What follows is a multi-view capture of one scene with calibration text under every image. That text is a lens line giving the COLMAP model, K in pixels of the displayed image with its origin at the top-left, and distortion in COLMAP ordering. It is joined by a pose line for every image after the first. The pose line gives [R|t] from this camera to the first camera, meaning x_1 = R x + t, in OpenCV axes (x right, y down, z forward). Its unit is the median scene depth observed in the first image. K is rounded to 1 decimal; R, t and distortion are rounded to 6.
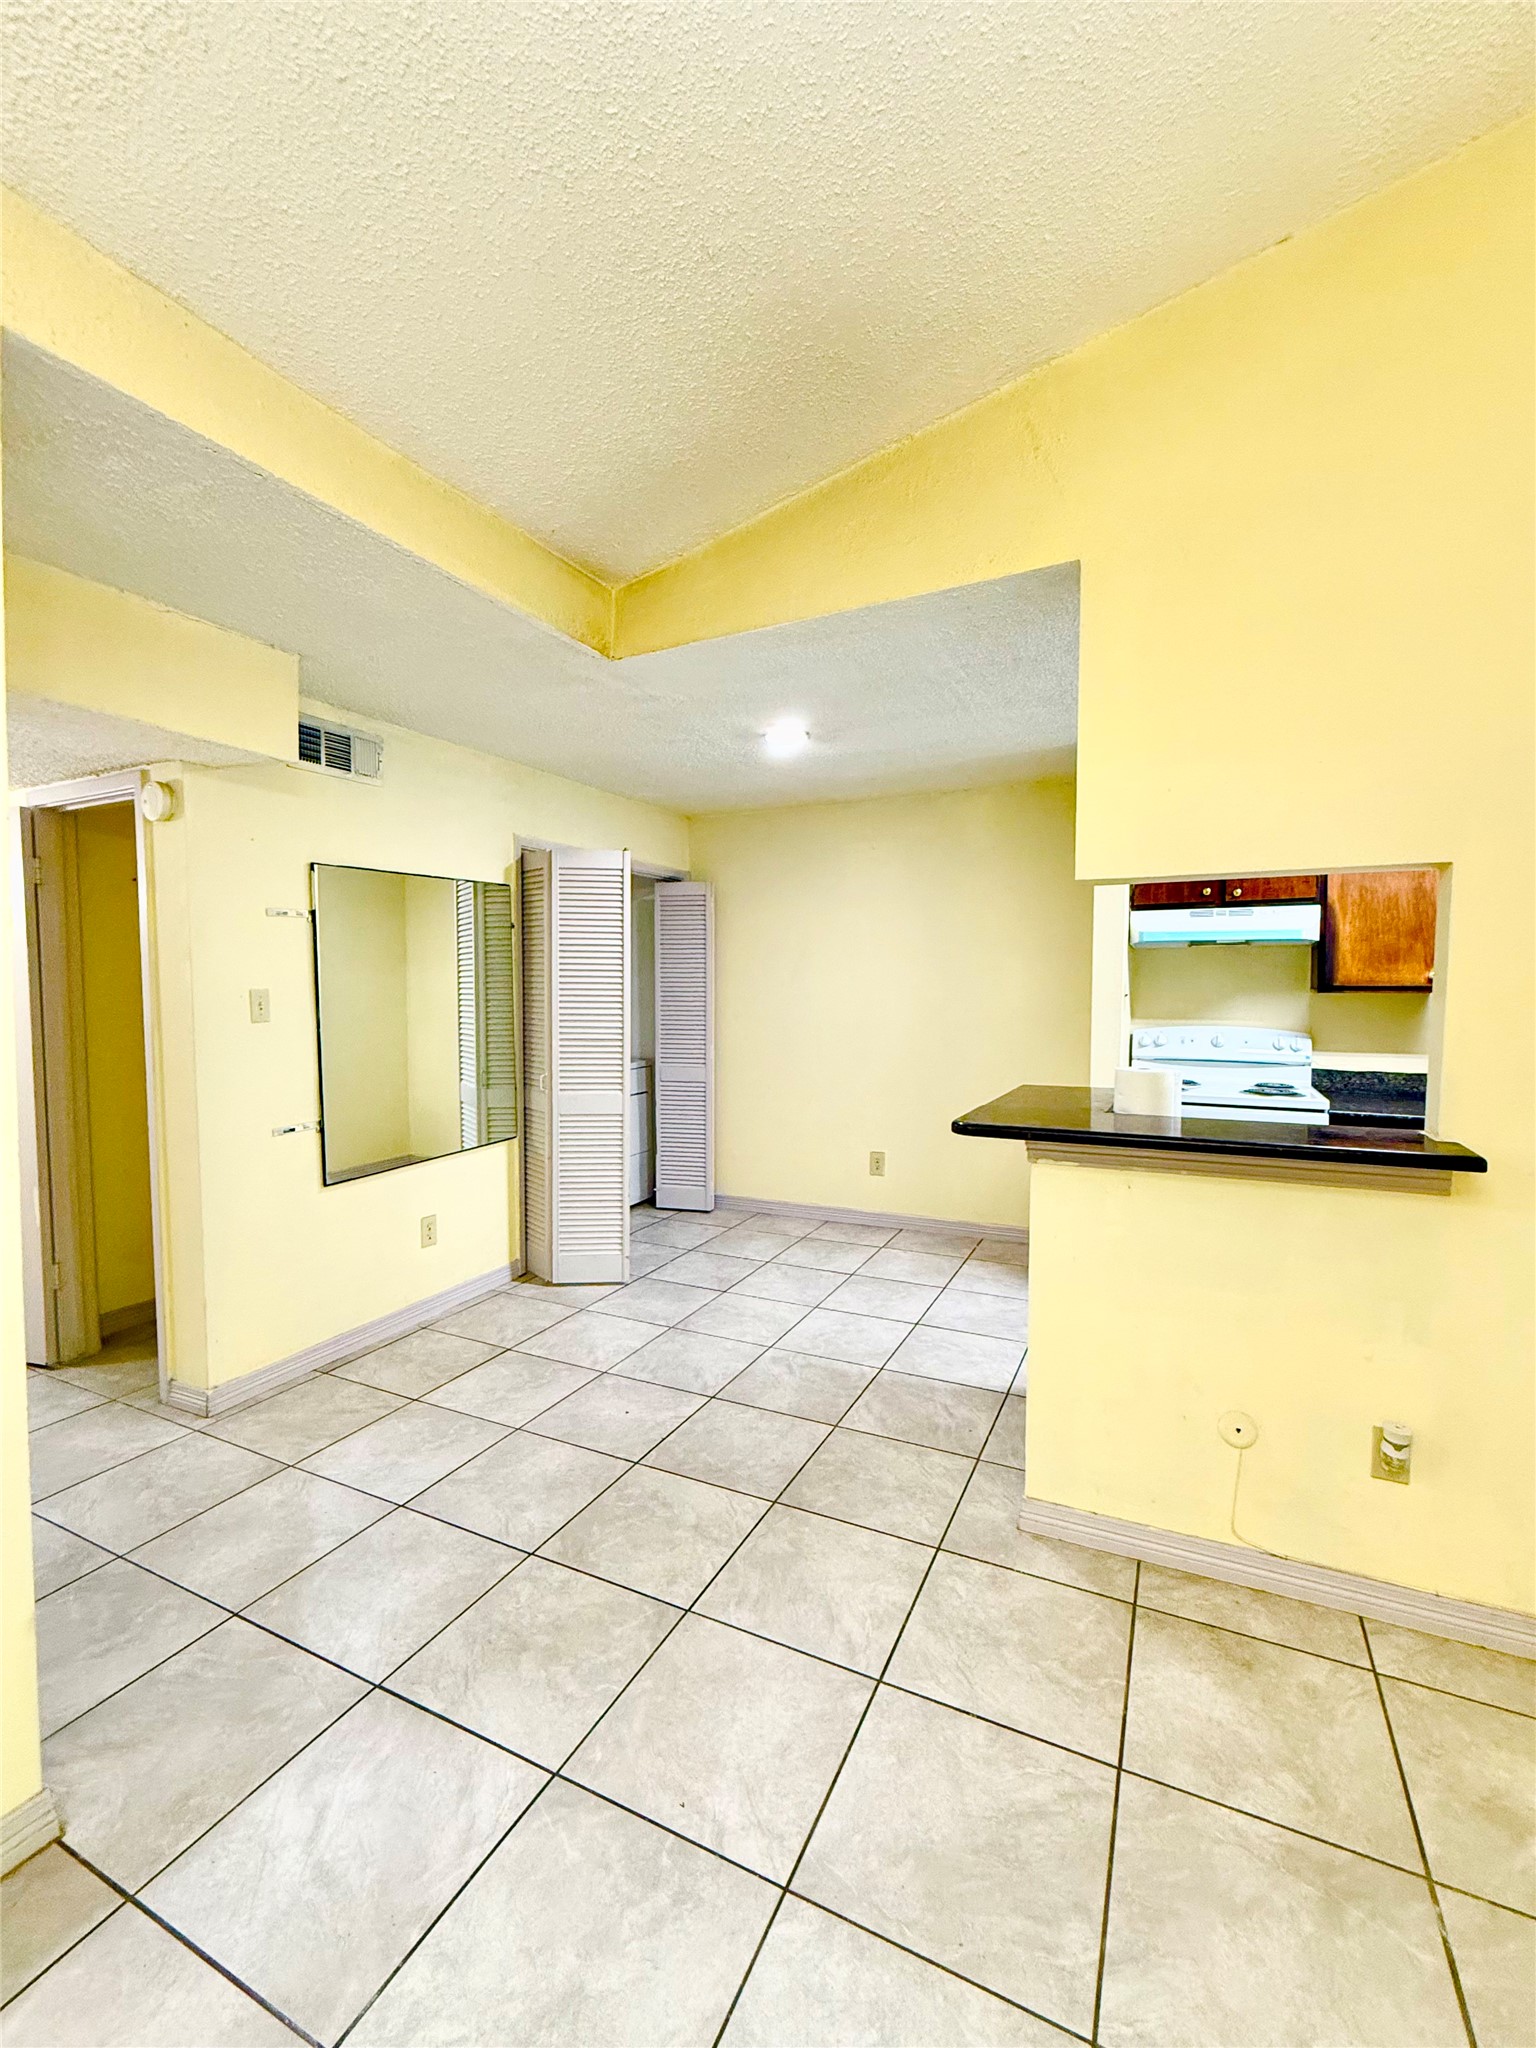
lens RADIAL K [[869.8, 0, 768.0], [0, 869.8, 1029.1], [0, 0, 1]] dist [-0.001931, 0.000890]
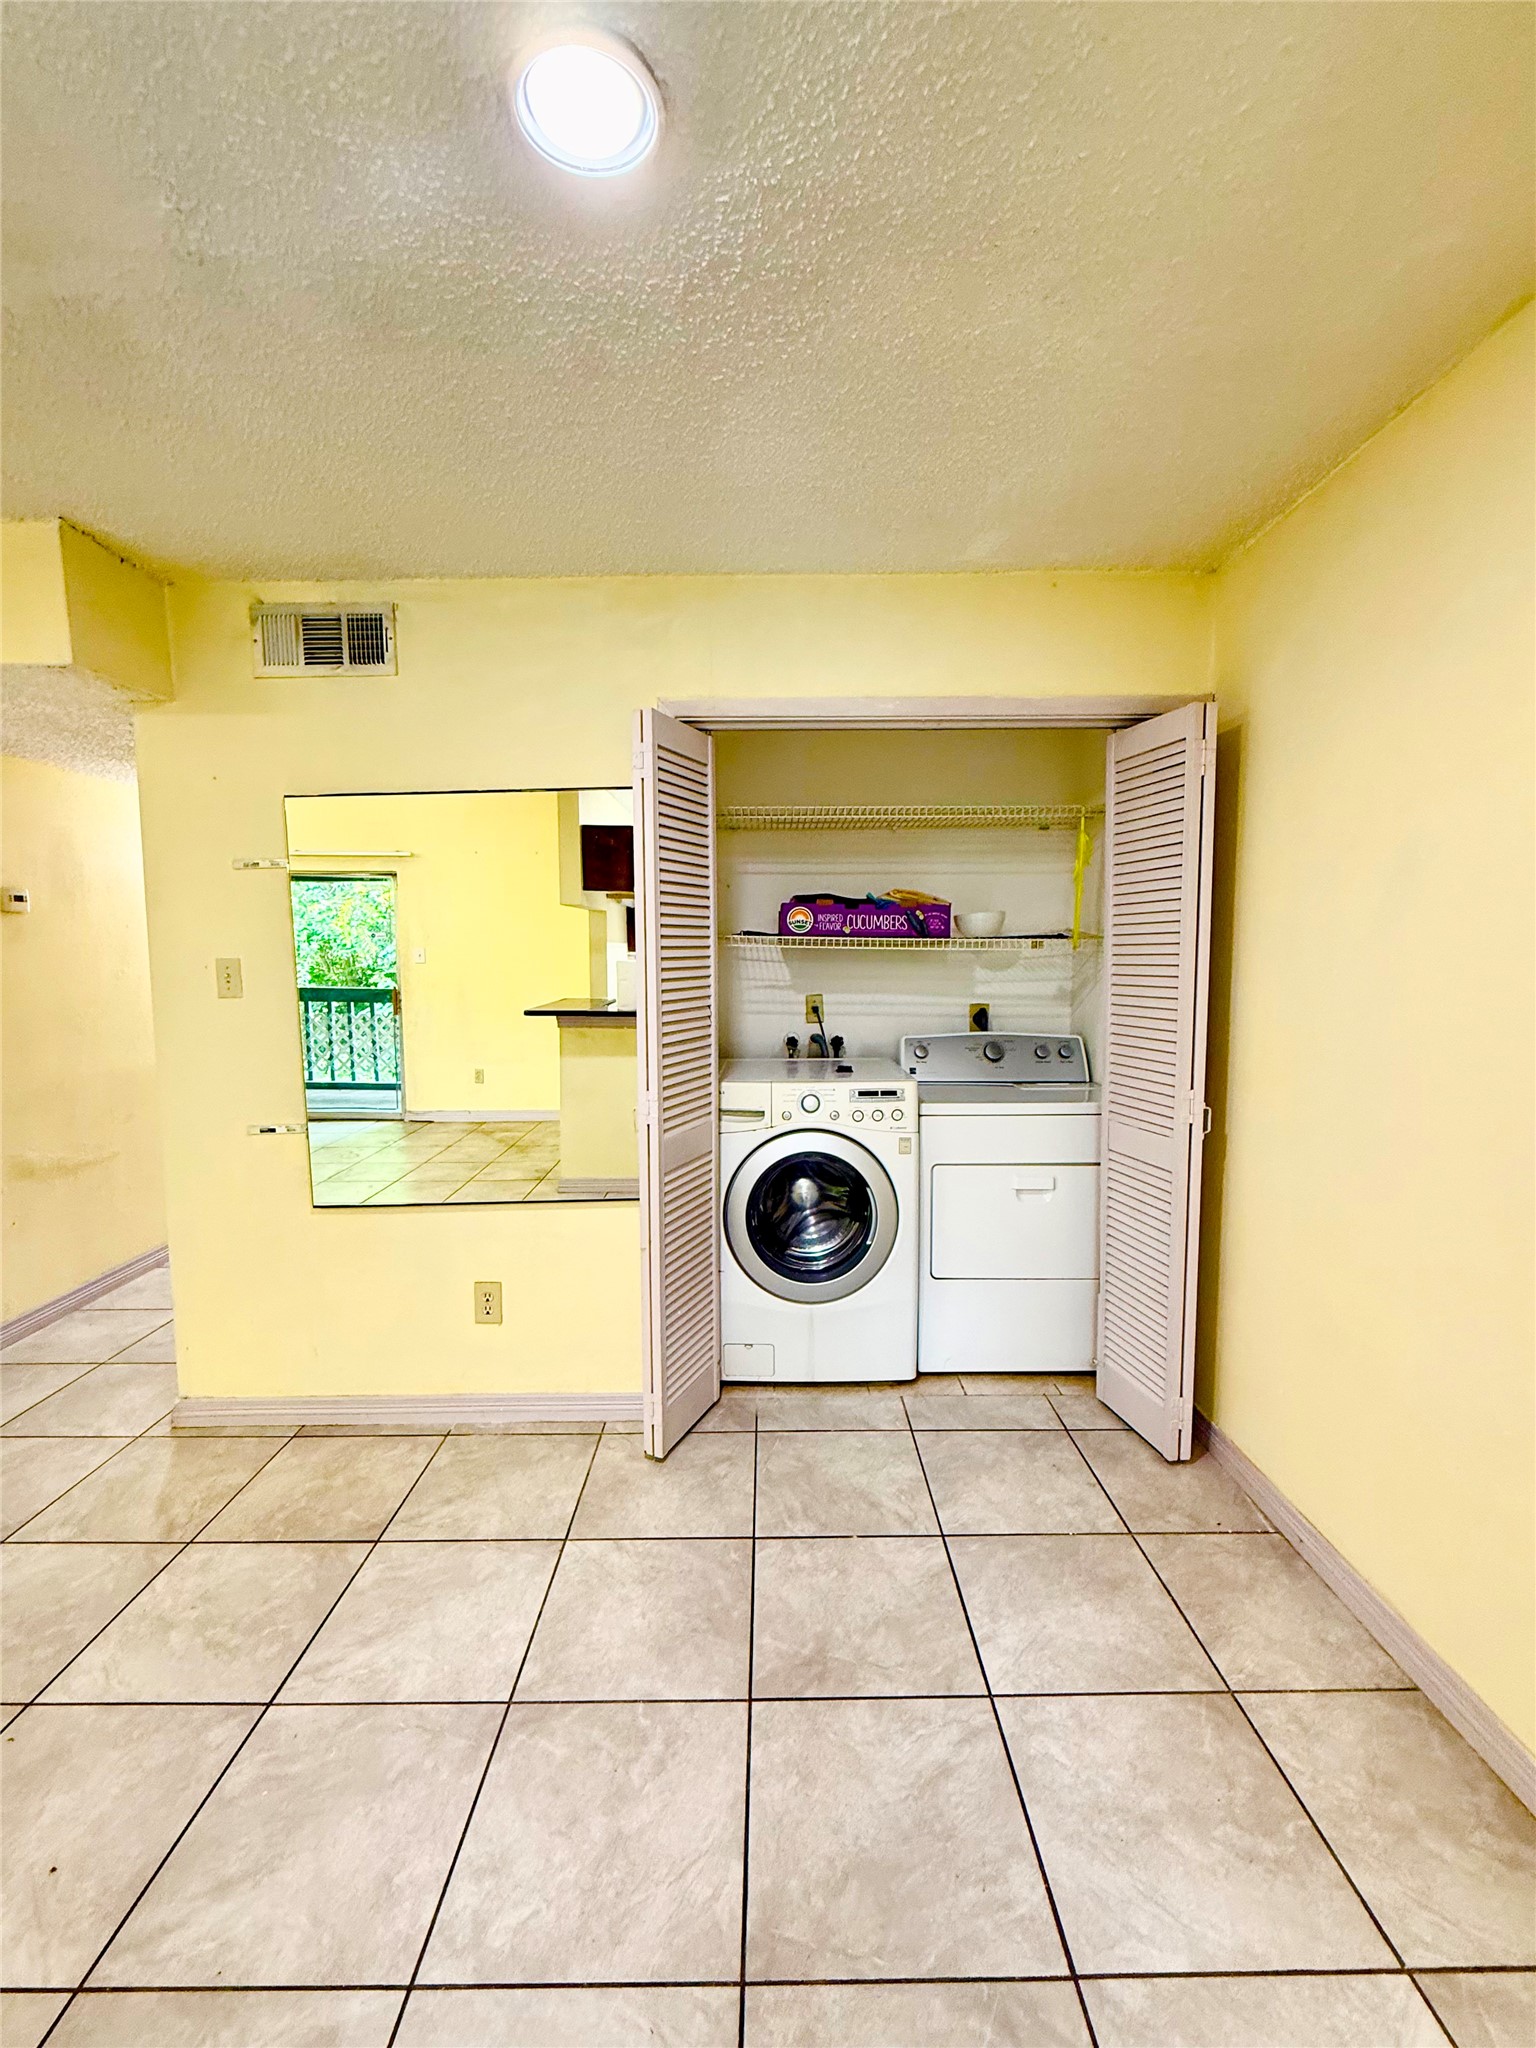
lens RADIAL K [[869.8, 0, 774.7], [0, 869.8, 1022.2], [0, 0, 1]] dist [-0.001931, 0.000890]
pose [[0.438966, 0.073199, -0.895517, 0.331691], [-0.042752, 0.997249, 0.060559, -0.047346], [0.897486, 0.011702, 0.440887, 0.914487]]
